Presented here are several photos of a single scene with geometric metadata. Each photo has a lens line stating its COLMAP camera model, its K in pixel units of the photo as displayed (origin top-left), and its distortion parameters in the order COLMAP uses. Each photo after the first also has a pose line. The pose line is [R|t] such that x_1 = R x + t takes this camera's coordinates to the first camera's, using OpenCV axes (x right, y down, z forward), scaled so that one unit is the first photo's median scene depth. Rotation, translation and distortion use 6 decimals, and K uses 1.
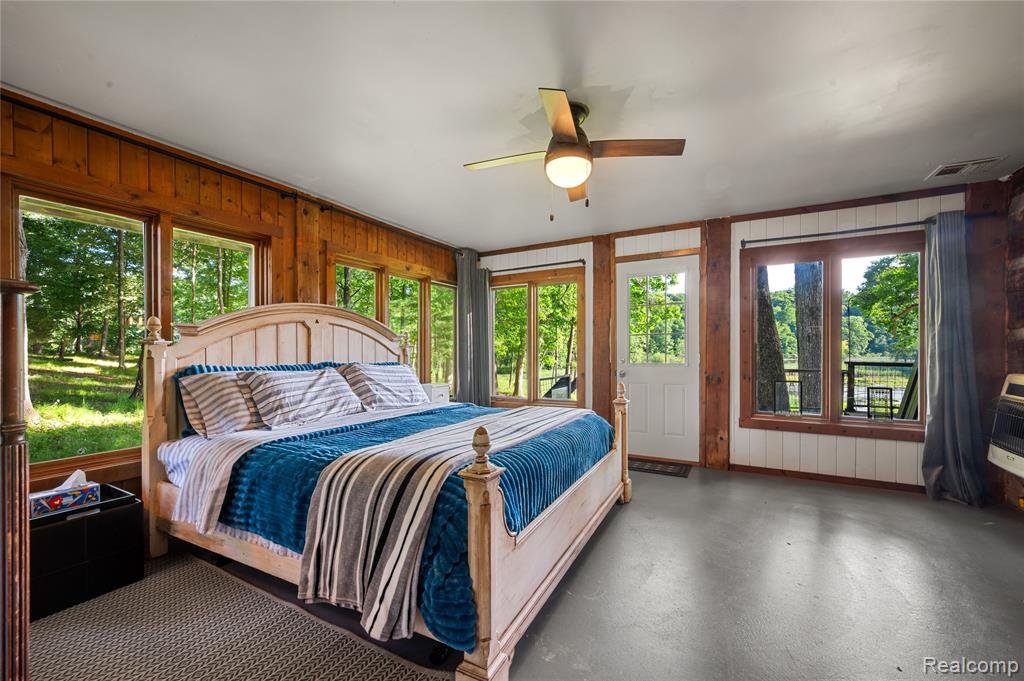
lens RADIAL K [[407.4, 0, 514.5], [0, 407.4, 353.9], [0, 0, 1]] dist [-0.000324, -0.000029]
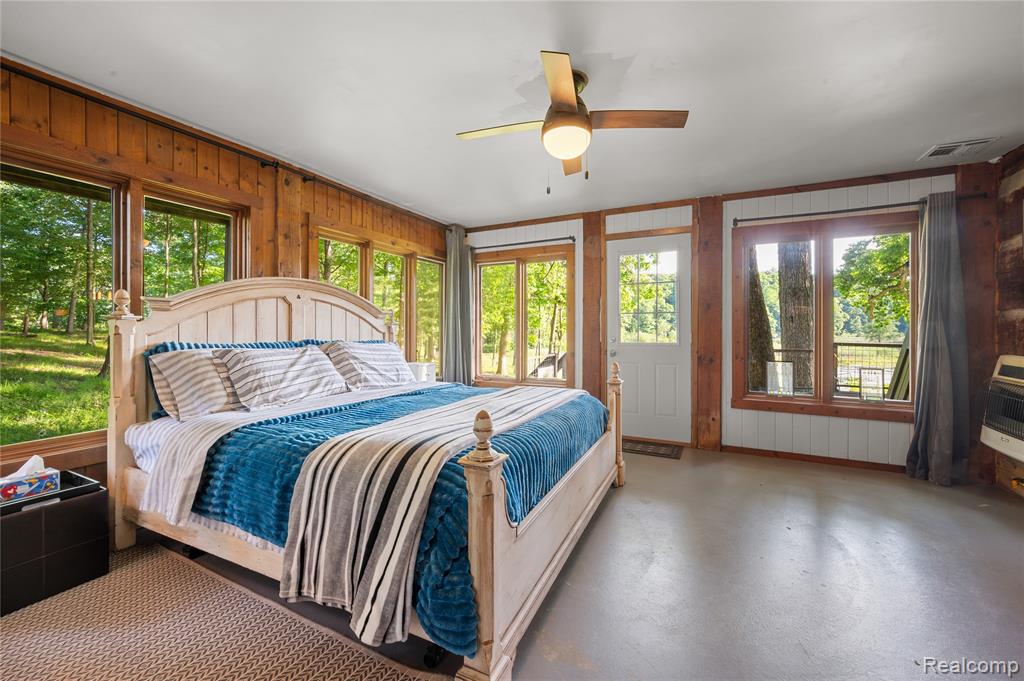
lens RADIAL K [[408.6, 0, 508.7], [0, 408.6, 332.2], [0, 0, 1]] dist [-0.000260, -0.000023]
pose [[0.999536, 0.006041, 0.029840, -0.023428], [-0.006017, 0.999981, -0.000891, 0.000935], [-0.029845, 0.000711, 0.999554, 0.032357]]
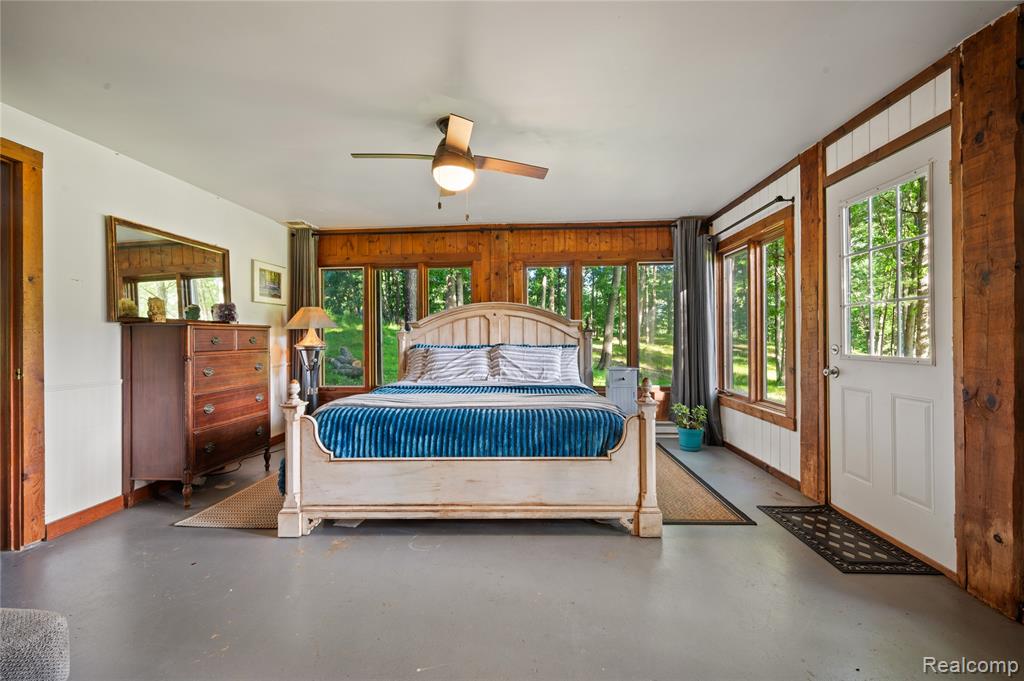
lens RADIAL K [[411.1, 0, 513.3], [0, 411.1, 335.2], [0, 0, 1]] dist [-0.000164, 0.000096]
pose [[0.441947, -0.001863, -0.897039, 0.868816], [0.002525, 0.999996, -0.000833, -0.007347], [0.897038, -0.001897, 0.441950, 0.460425]]
